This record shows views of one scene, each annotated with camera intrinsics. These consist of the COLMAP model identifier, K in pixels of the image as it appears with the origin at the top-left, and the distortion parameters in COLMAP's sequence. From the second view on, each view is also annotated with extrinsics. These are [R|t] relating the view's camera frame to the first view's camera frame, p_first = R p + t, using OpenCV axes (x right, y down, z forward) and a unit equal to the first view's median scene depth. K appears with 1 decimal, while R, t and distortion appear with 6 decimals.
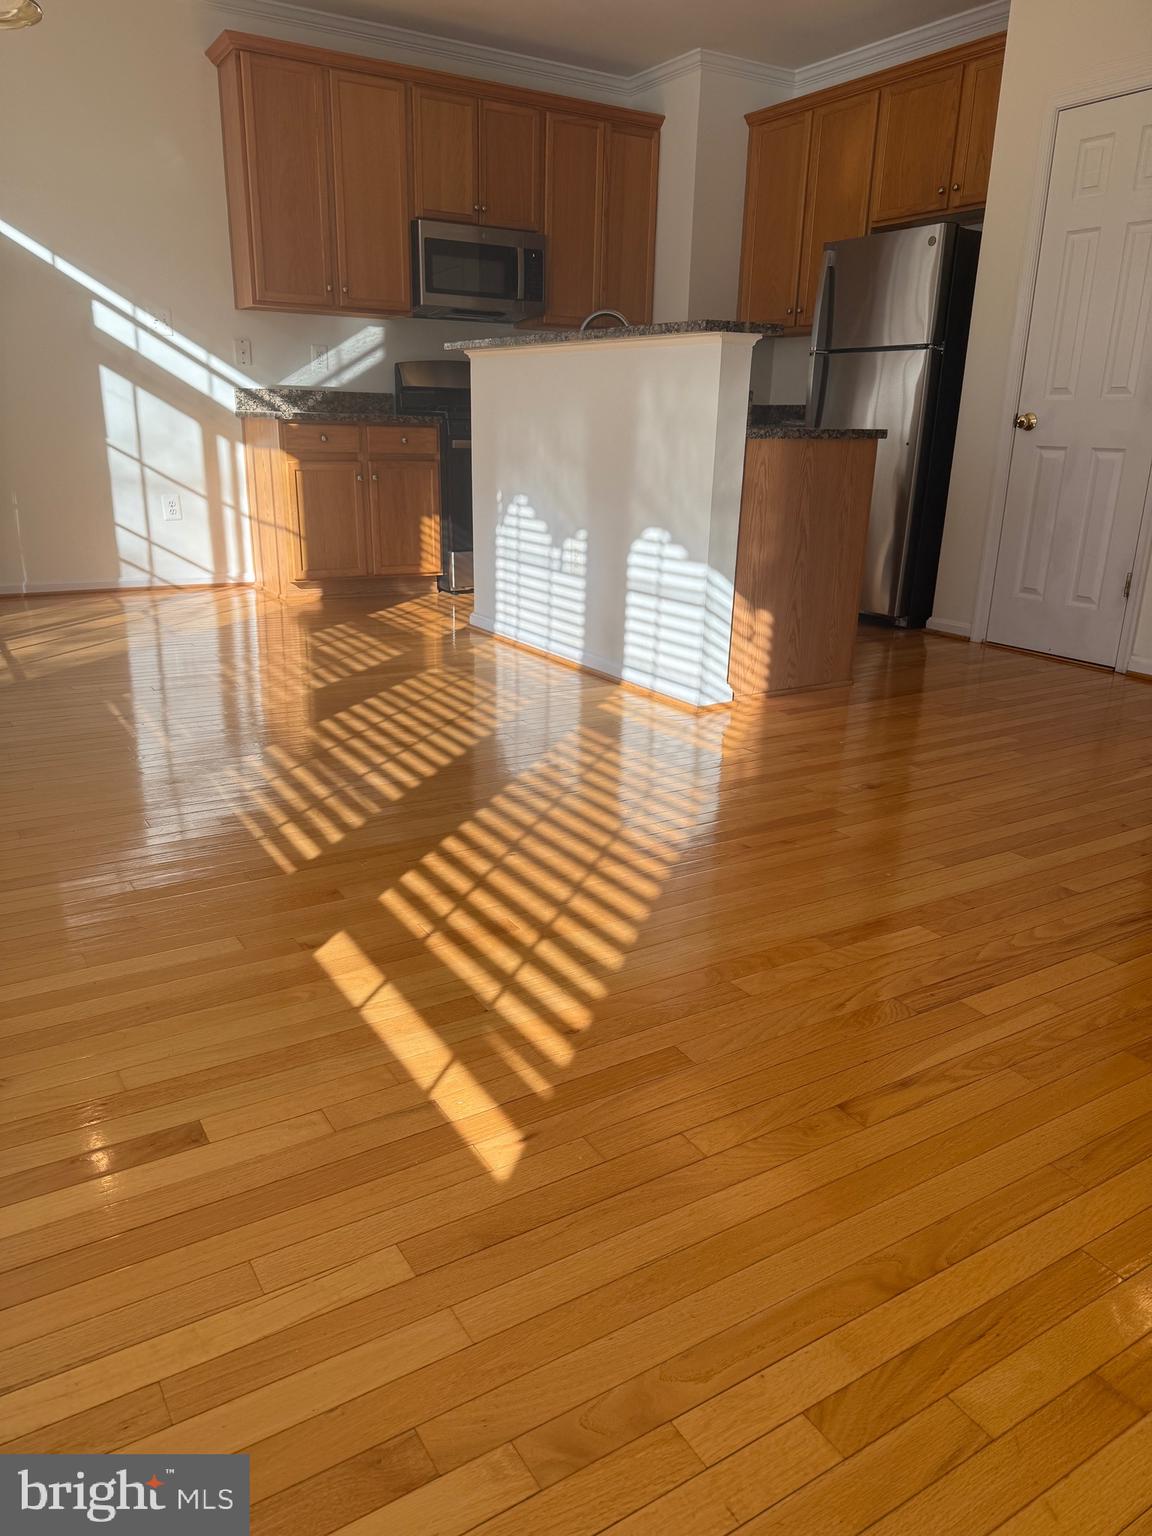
lens RADIAL K [[1069.2, 0, 567.8], [0, 1069.2, 767.5], [0, 0, 1]] dist [0.082868, -0.105817]
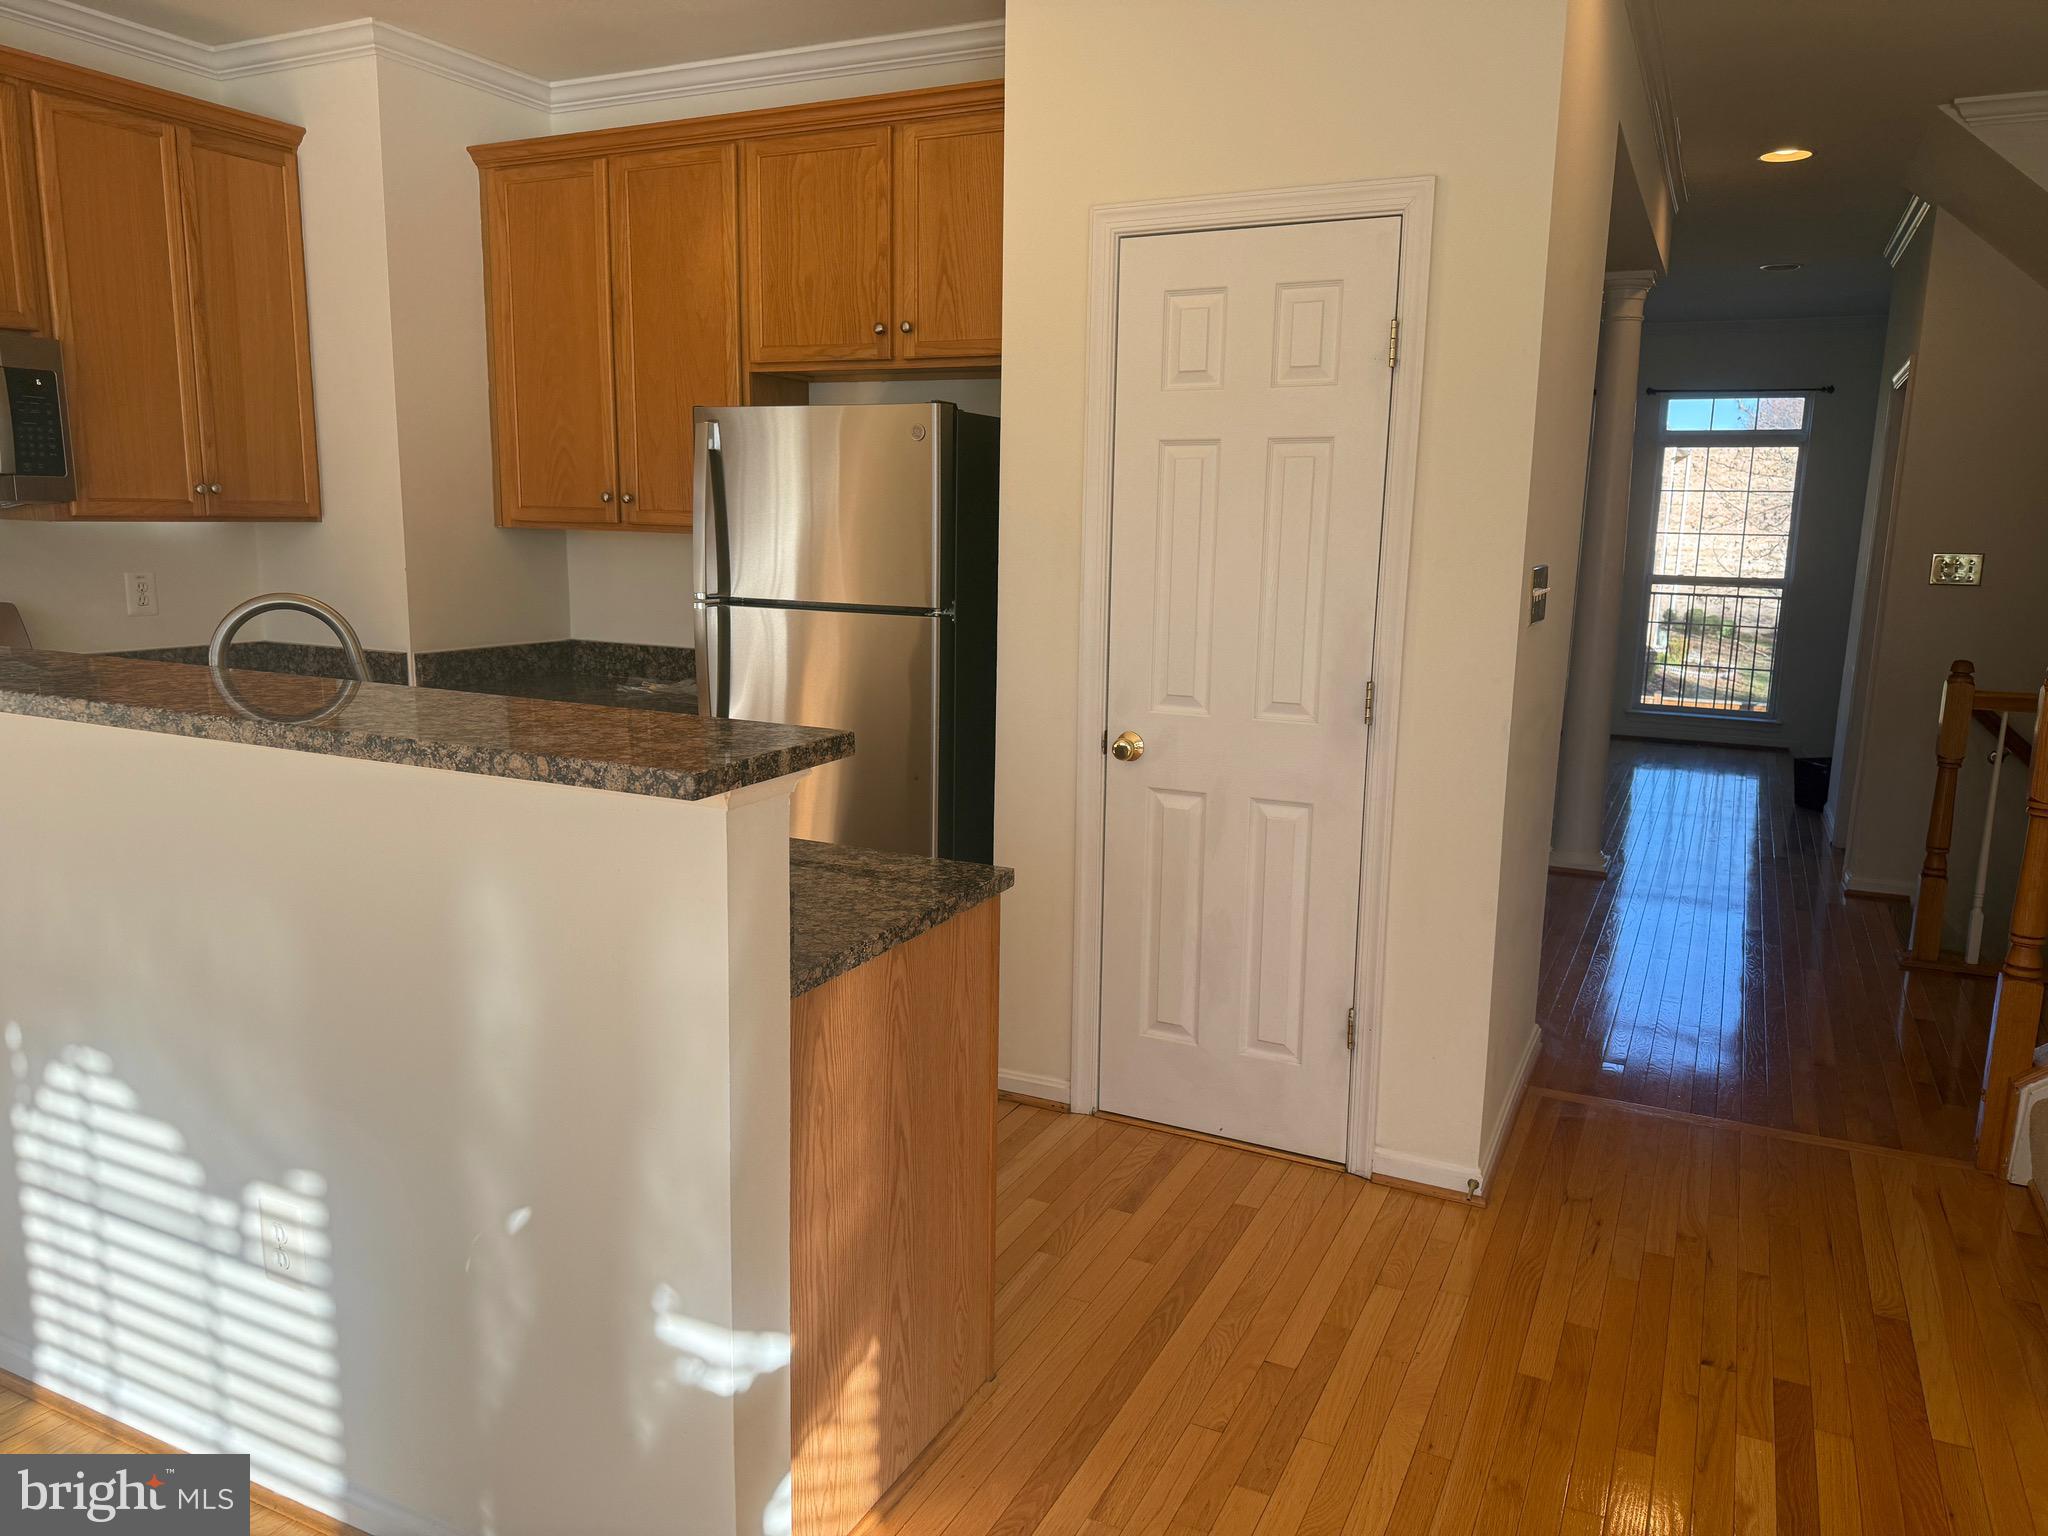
lens RADIAL K [[1441.7, 0, 1024.0], [0, 1441.7, 768.0], [0, 0, 1]] dist [0.001618, -0.001470]
pose [[0.839457, -0.101868, 0.533793, -0.025781], [0.166055, 0.983375, -0.073476, -0.240167], [-0.517434, 0.150318, 0.842417, 0.361001]]
